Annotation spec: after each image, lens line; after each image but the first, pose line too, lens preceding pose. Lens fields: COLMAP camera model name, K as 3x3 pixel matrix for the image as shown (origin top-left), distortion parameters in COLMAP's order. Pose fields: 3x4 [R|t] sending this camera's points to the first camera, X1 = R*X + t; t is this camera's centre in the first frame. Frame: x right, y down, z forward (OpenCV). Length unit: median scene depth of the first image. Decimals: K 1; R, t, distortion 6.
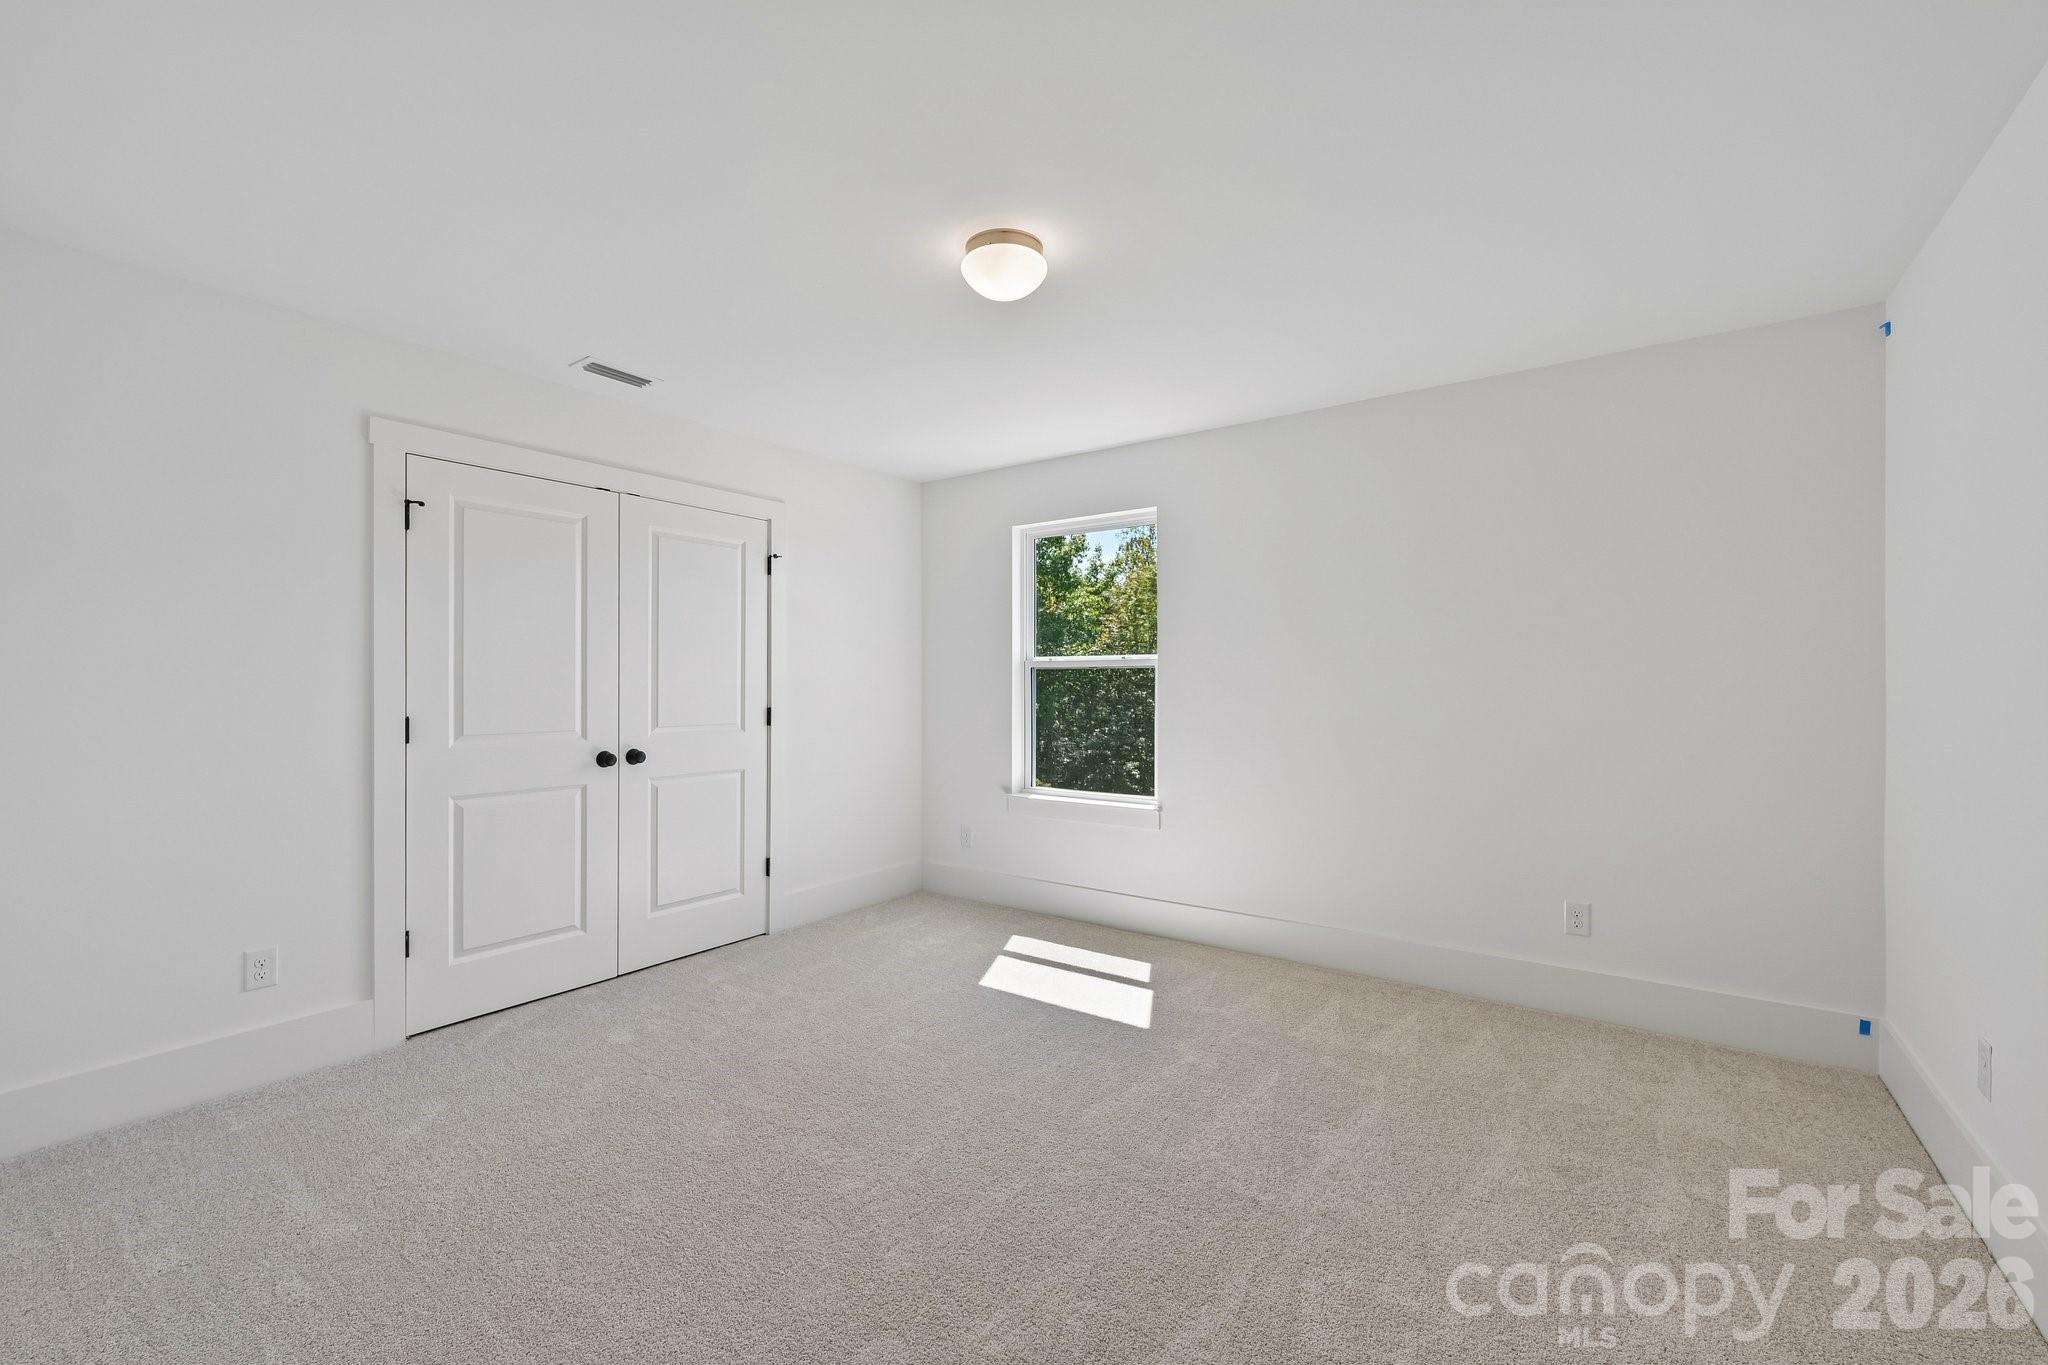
lens RADIAL K [[854.5, 0, 1024.0], [0, 854.5, 682.5], [0, 0, 1]] dist [0.001070, -0.000243]
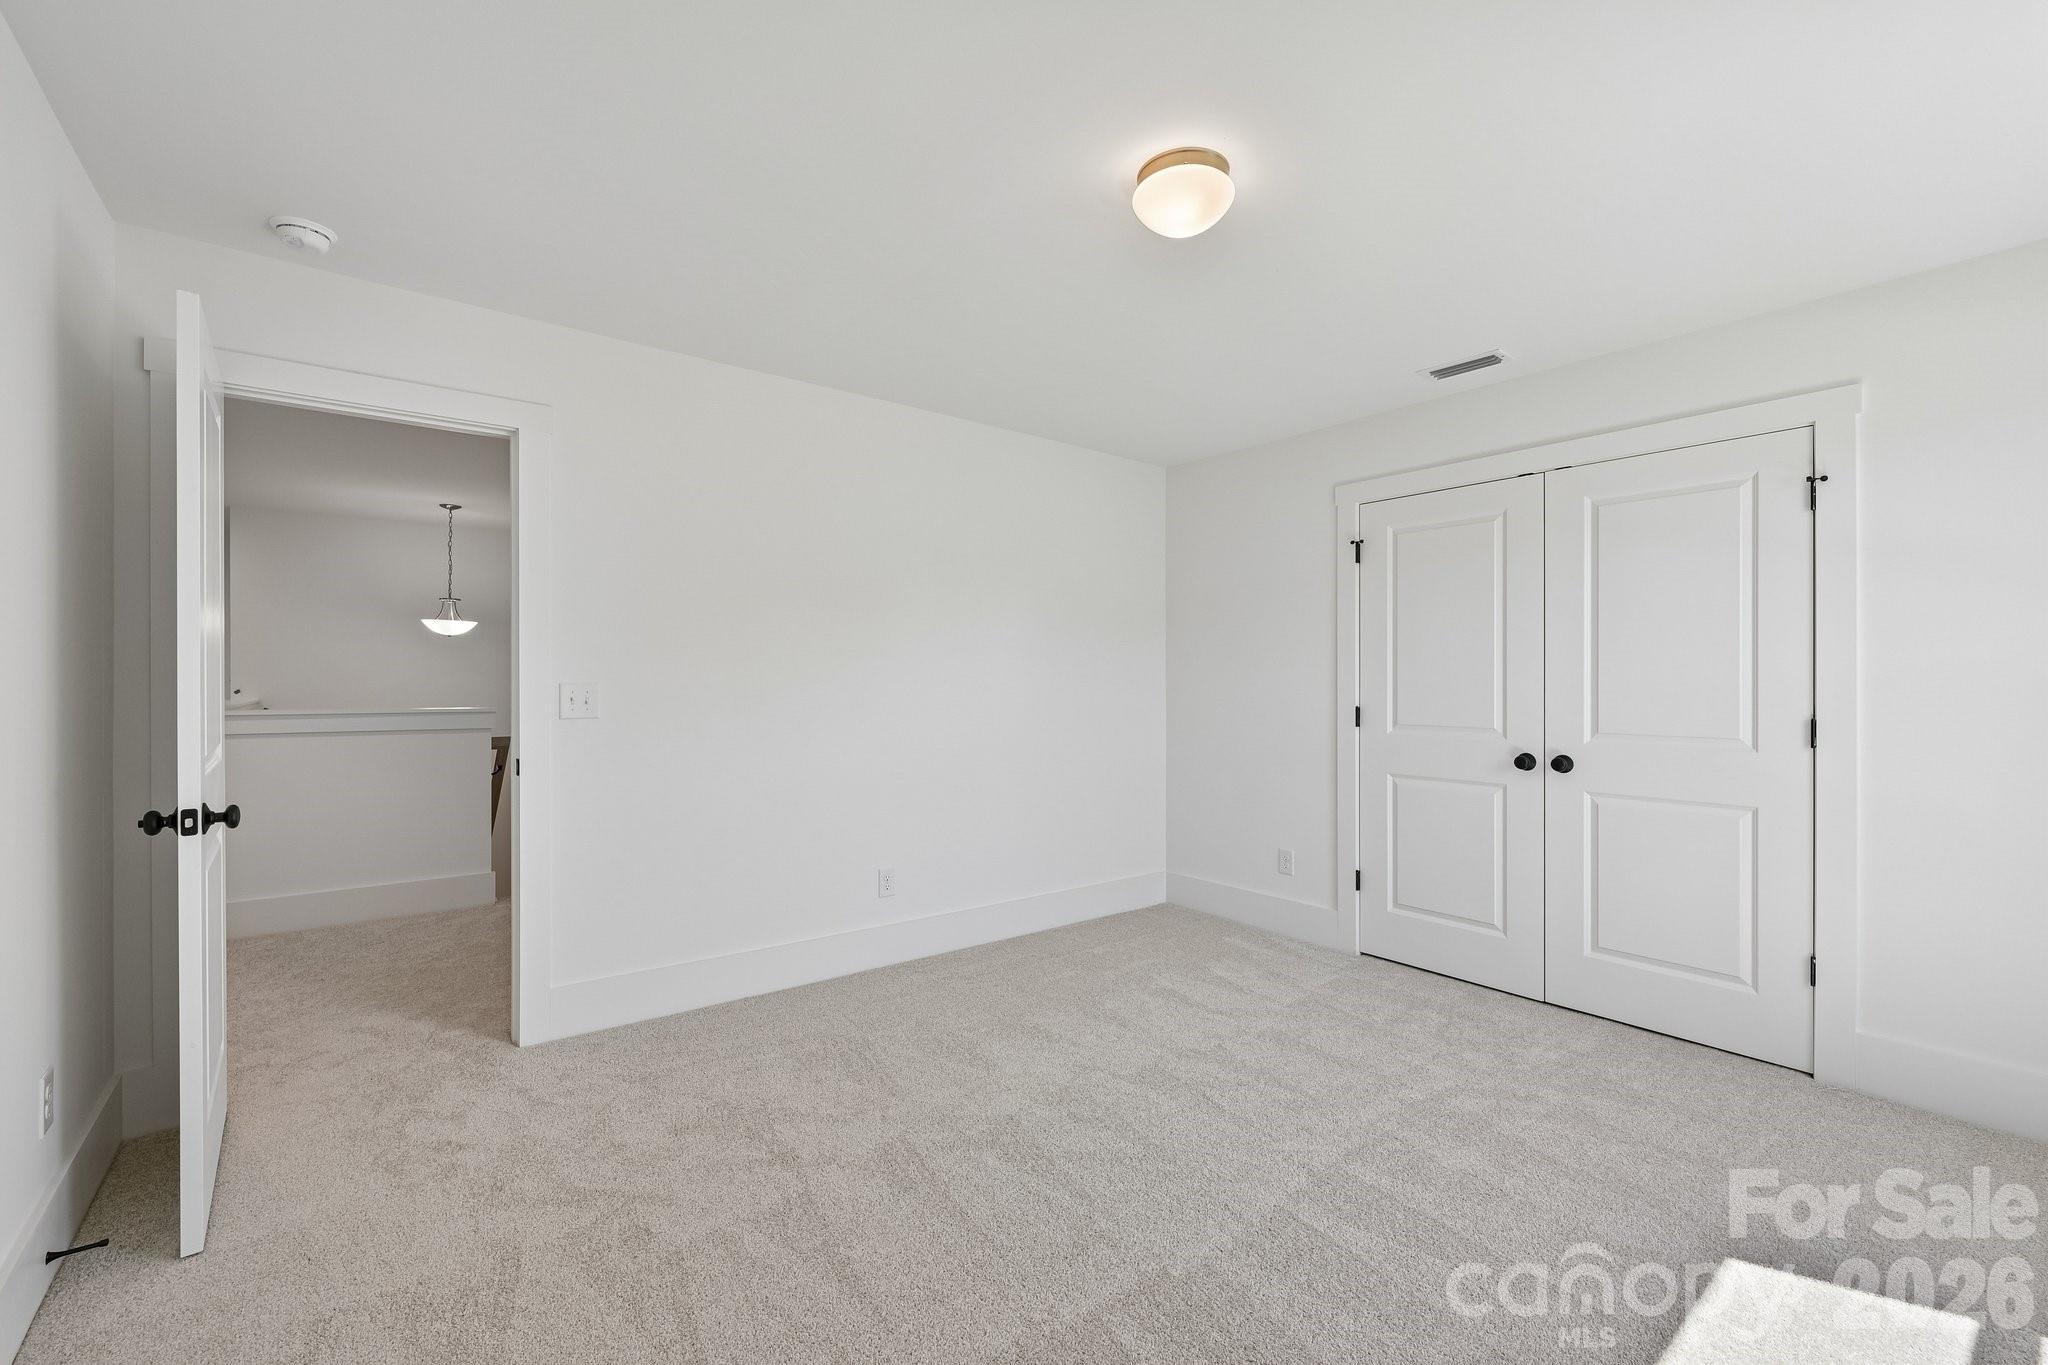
lens RADIAL K [[843.0, 0, 1023.0], [0, 843.0, 677.2], [0, 0, 1]] dist [0.000381, 0.000011]
pose [[-0.278065, -0.000798, -0.960562, 0.479927], [0.003561, 0.999992, -0.001862, -0.003212], [0.960556, -0.003938, -0.278060, 0.629822]]
